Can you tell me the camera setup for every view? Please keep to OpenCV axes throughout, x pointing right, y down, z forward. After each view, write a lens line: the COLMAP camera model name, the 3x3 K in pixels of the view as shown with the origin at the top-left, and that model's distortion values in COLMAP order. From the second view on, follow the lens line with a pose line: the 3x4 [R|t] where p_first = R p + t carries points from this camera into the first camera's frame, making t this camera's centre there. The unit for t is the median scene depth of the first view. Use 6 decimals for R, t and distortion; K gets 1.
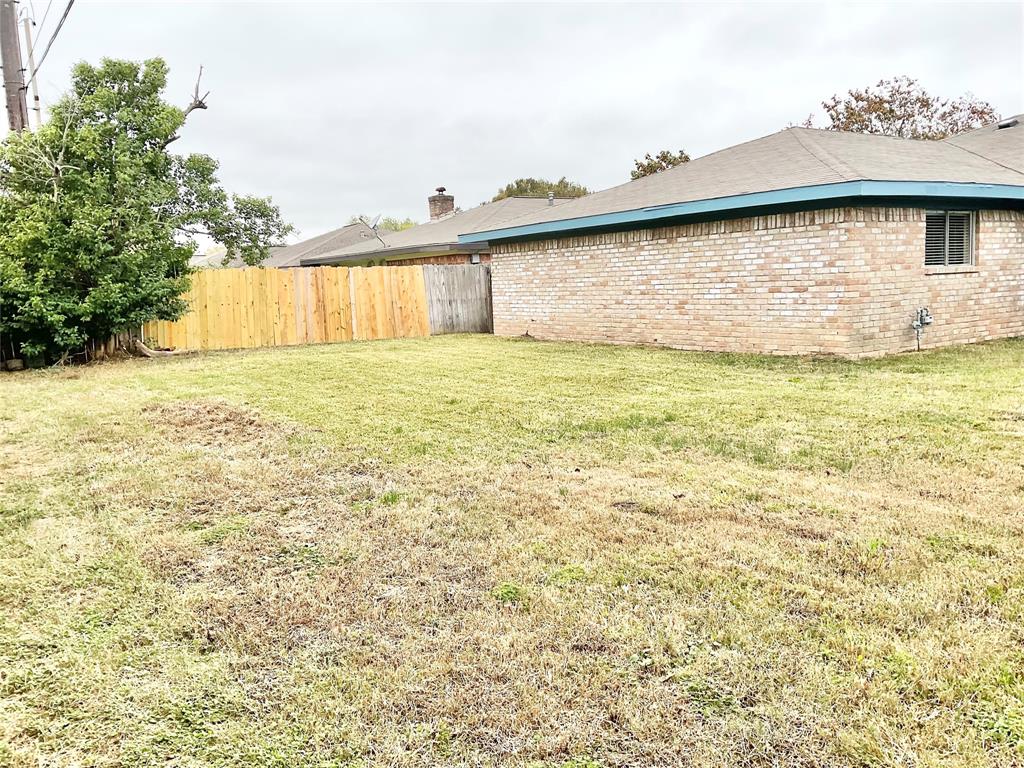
lens RADIAL K [[847.1, 0, 509.9], [0, 847.1, 385.1], [0, 0, 1]] dist [0.108128, -0.220428]
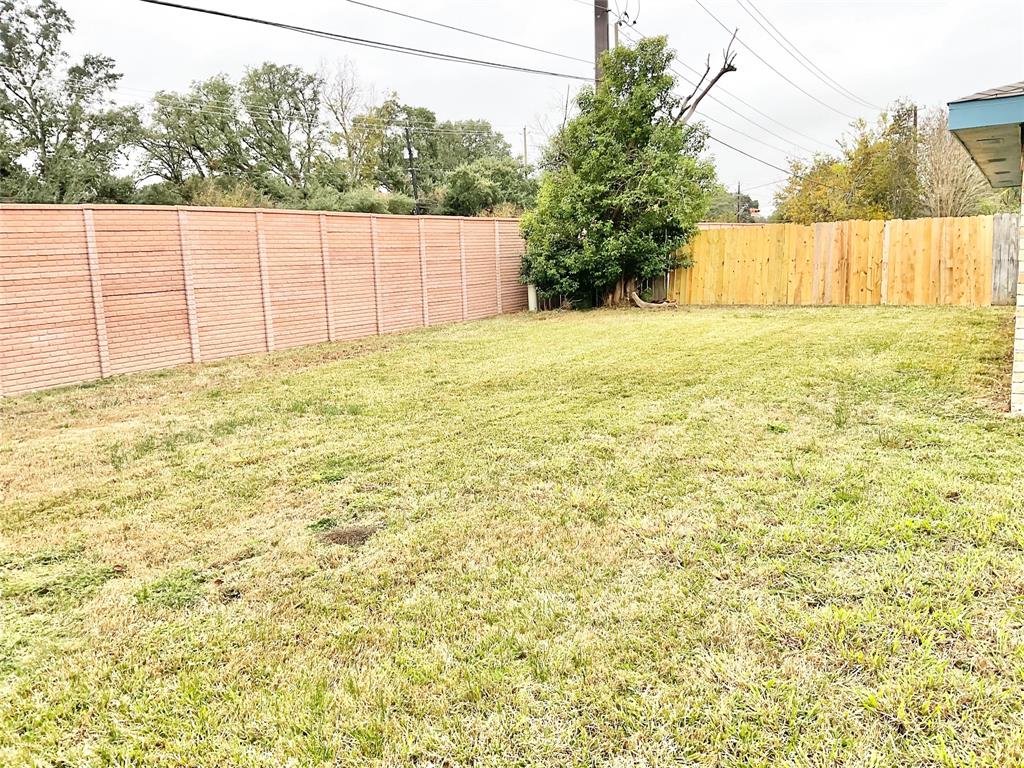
lens RADIAL K [[847.1, 0, 509.9], [0, 847.1, 385.1], [0, 0, 1]] dist [0.108128, -0.220428]
pose [[0.462960, 0.156452, -0.872463, 0.268028], [-0.091333, 0.987480, 0.128612, -0.031089], [0.881661, 0.020142, 0.471453, 0.156315]]
